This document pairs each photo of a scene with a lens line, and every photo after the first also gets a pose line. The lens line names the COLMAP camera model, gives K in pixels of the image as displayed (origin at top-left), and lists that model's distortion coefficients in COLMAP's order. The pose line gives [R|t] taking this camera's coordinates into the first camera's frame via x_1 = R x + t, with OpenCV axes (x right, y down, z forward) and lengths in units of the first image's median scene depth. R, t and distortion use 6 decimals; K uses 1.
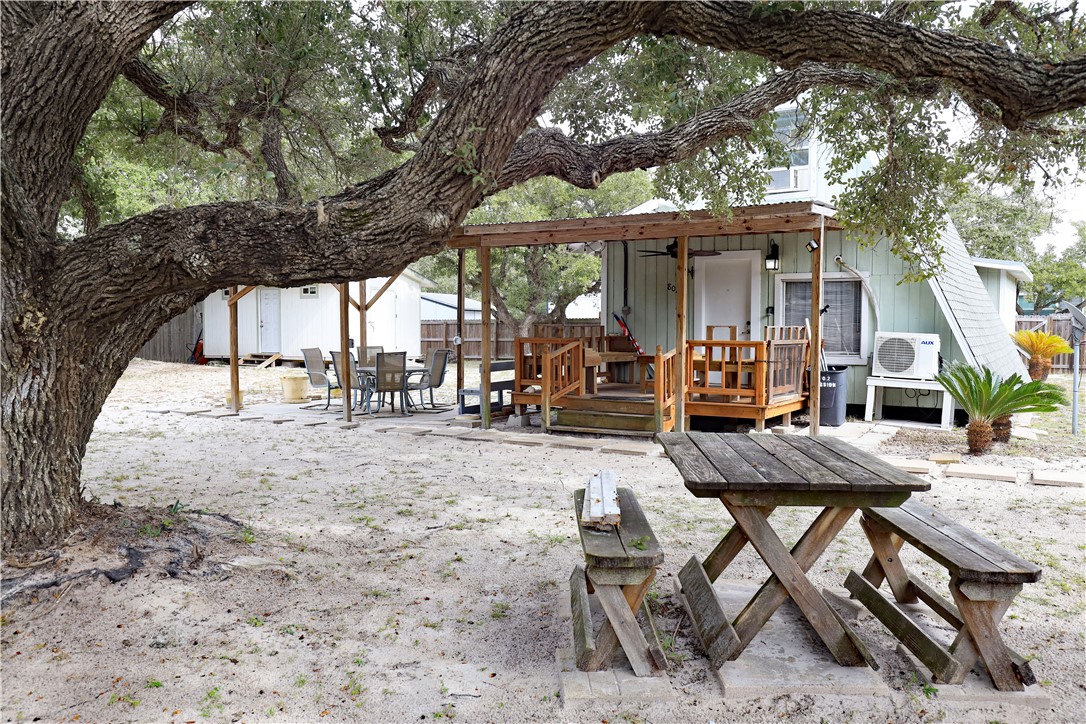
lens RADIAL K [[910.6, 0, 543.0], [0, 910.6, 362.0], [0, 0, 1]] dist [0.006292, 0.001410]
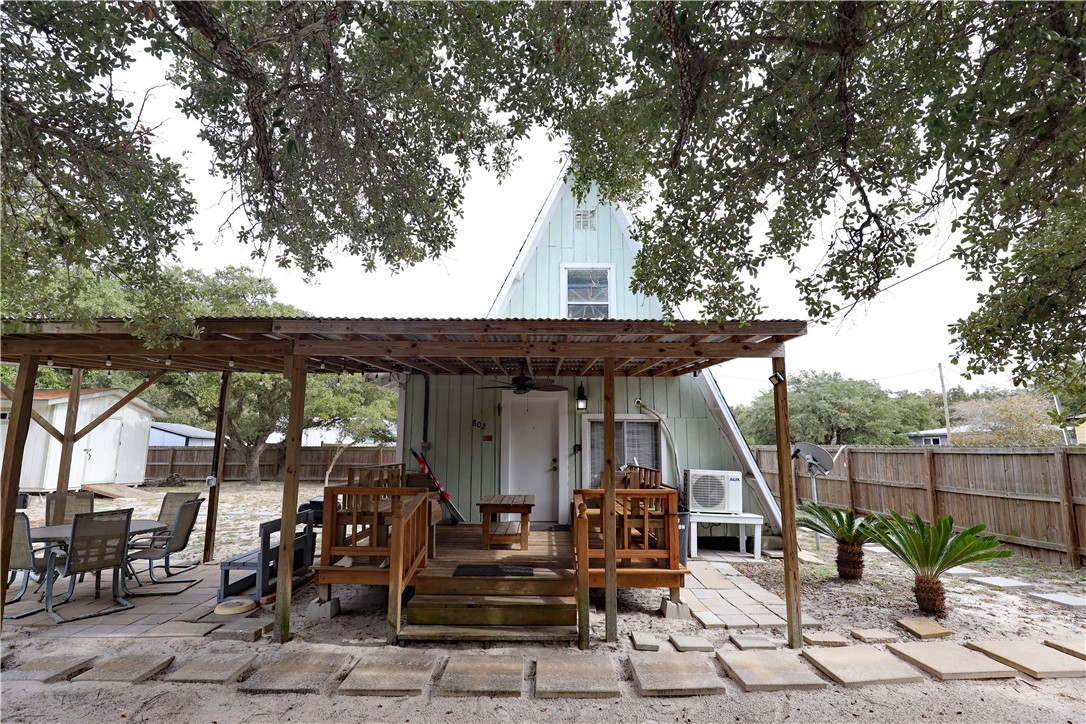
lens RADIAL K [[499.7, 0, 546.3], [0, 499.7, 368.6], [0, 0, 1]] dist [-0.021130, 0.000217]
pose [[0.852445, 0.083490, 0.516108, -0.082581], [0.018785, 0.981638, -0.189825, -0.036470], [-0.522479, 0.171510, 0.835224, 0.500309]]
